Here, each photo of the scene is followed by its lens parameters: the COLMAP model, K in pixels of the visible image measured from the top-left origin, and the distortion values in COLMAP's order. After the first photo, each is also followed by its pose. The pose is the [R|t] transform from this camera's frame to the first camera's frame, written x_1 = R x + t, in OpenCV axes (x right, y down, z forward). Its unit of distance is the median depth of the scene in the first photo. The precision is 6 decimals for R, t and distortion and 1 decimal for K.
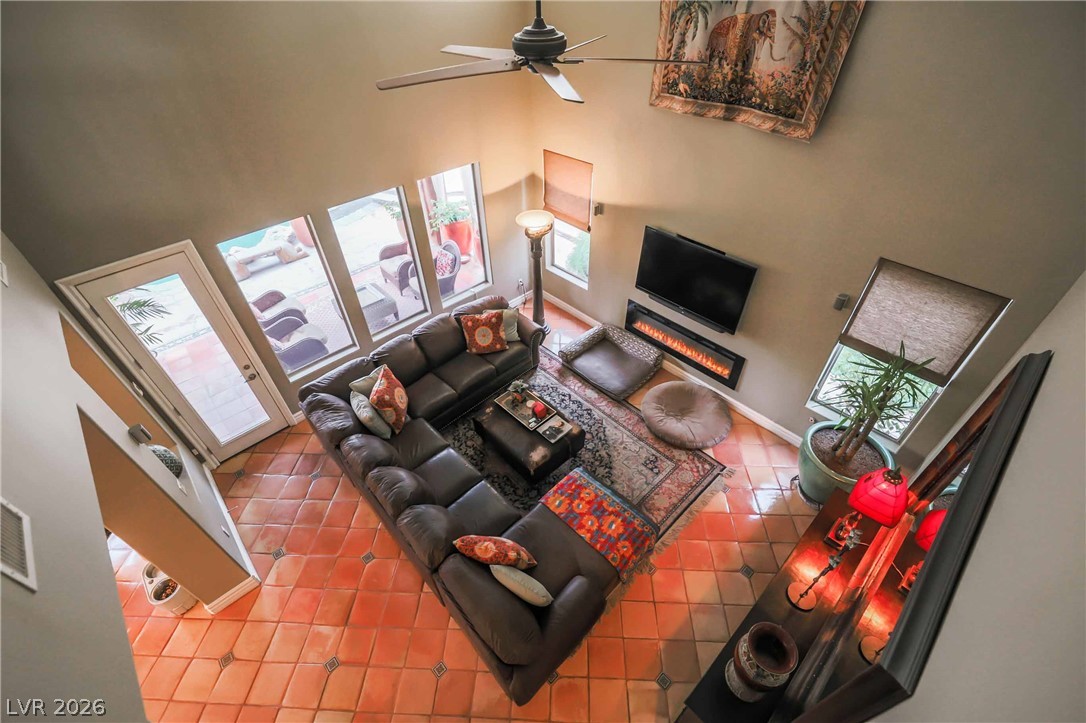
lens RADIAL K [[474.6, 0, 542.0], [0, 474.6, 370.3], [0, 0, 1]] dist [-0.000929, -0.003265]
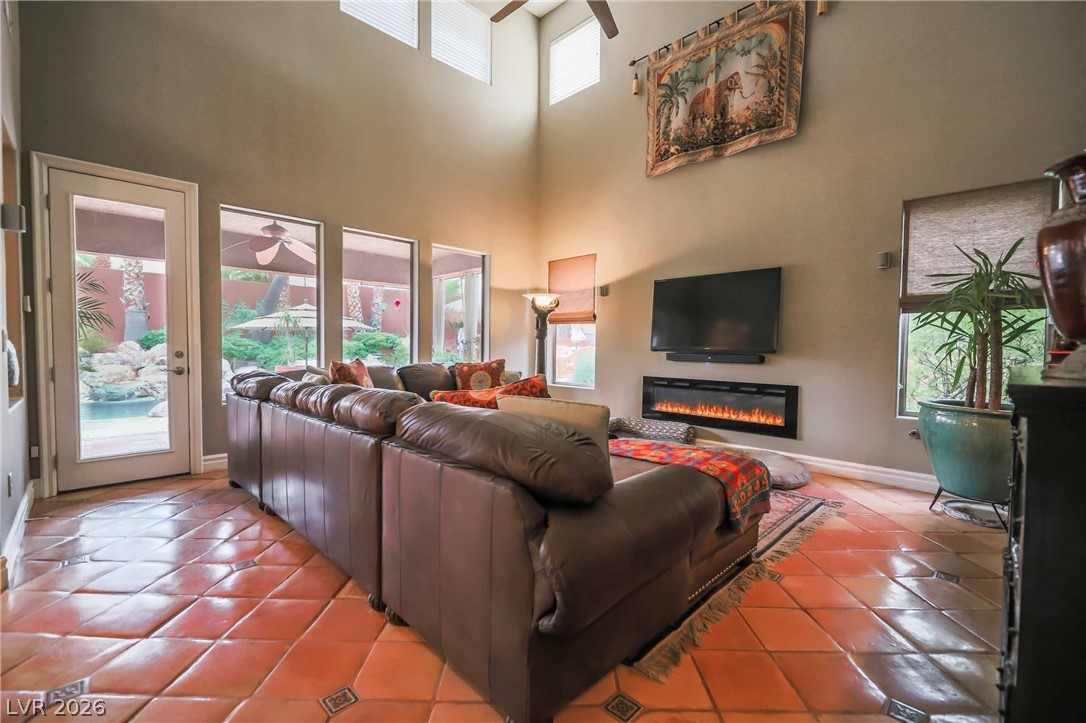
lens RADIAL K [[474.6, 0, 540.9], [0, 474.6, 365.8], [0, 0, 1]] dist [-0.000929, -0.003265]
pose [[0.998548, 0.038122, 0.038053, -0.070738], [-0.003876, 0.755488, -0.655152, 0.649986], [-0.053724, 0.654053, 0.754539, 0.491574]]
